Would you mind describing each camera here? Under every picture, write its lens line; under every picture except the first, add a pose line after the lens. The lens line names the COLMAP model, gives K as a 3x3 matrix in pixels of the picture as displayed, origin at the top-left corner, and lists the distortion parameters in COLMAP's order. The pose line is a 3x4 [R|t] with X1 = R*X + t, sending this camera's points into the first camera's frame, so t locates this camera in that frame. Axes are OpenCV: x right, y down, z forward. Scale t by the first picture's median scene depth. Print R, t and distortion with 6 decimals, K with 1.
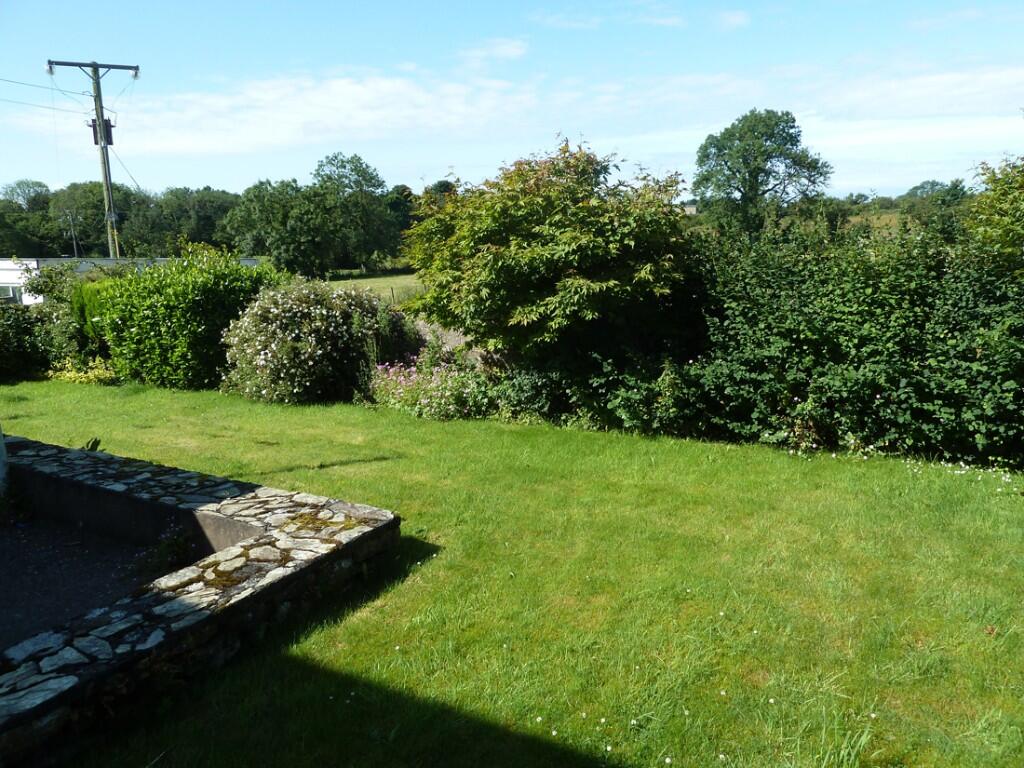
lens RADIAL K [[758.1, 0, 514.4], [0, 758.1, 380.6], [0, 0, 1]] dist [-0.029927, 0.001742]
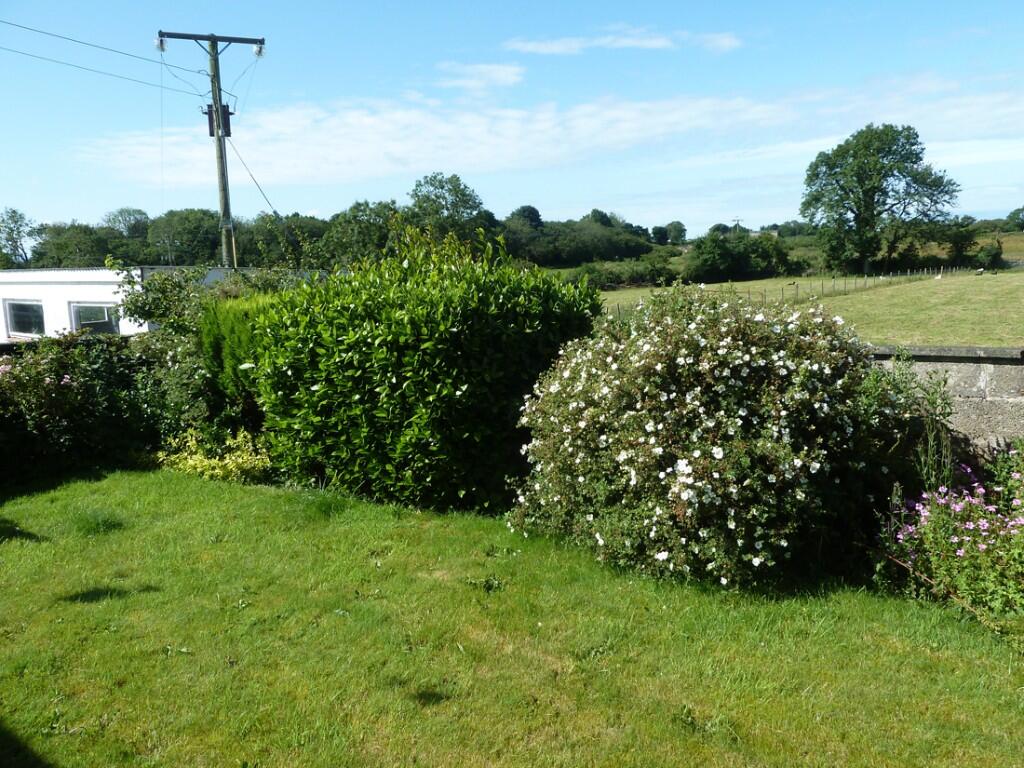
lens RADIAL K [[750.1, 0, 512.0], [0, 750.1, 384.0], [0, 0, 1]] dist [-0.040807, 0.004120]
pose [[0.995474, 0.012577, -0.094202, -0.048168], [-0.015200, 0.999515, -0.027174, -0.008719], [0.093814, 0.028483, 0.995182, 0.073774]]
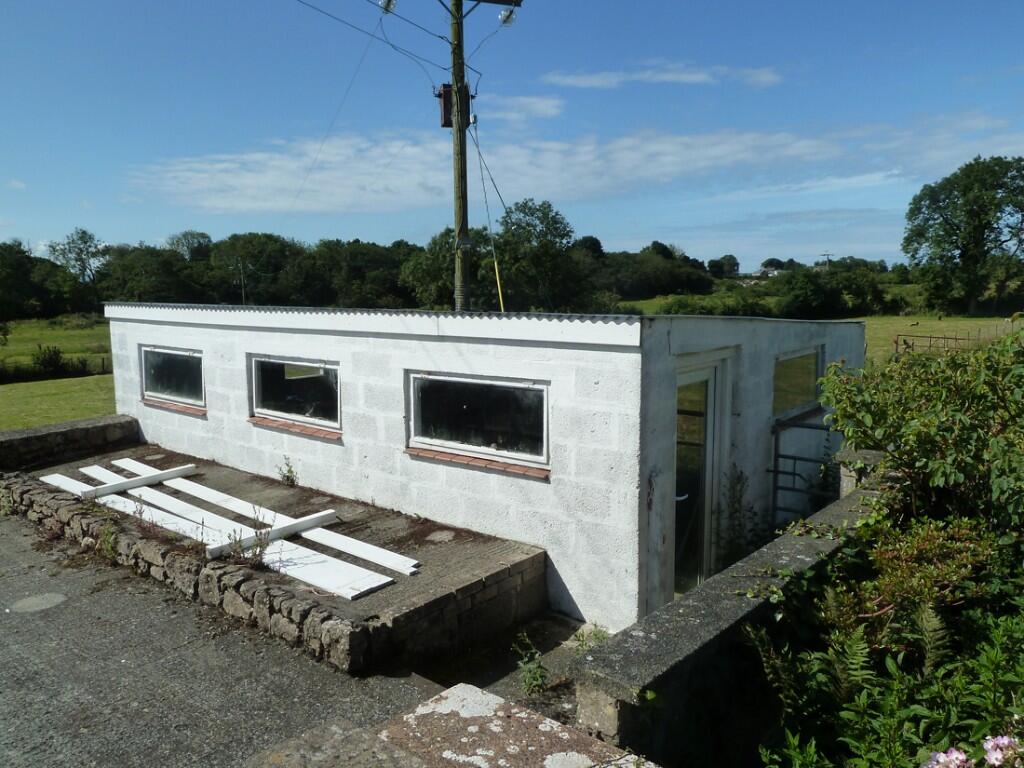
lens RADIAL K [[748.1, 0, 512.0], [0, 748.1, 384.0], [0, 0, 1]] dist [-0.041085, -0.005407]
pose [[0.989060, 0.034963, -0.143312, -0.129532], [-0.044538, 0.996946, -0.064154, -0.021899], [0.140631, 0.069835, 0.987596, 0.134292]]
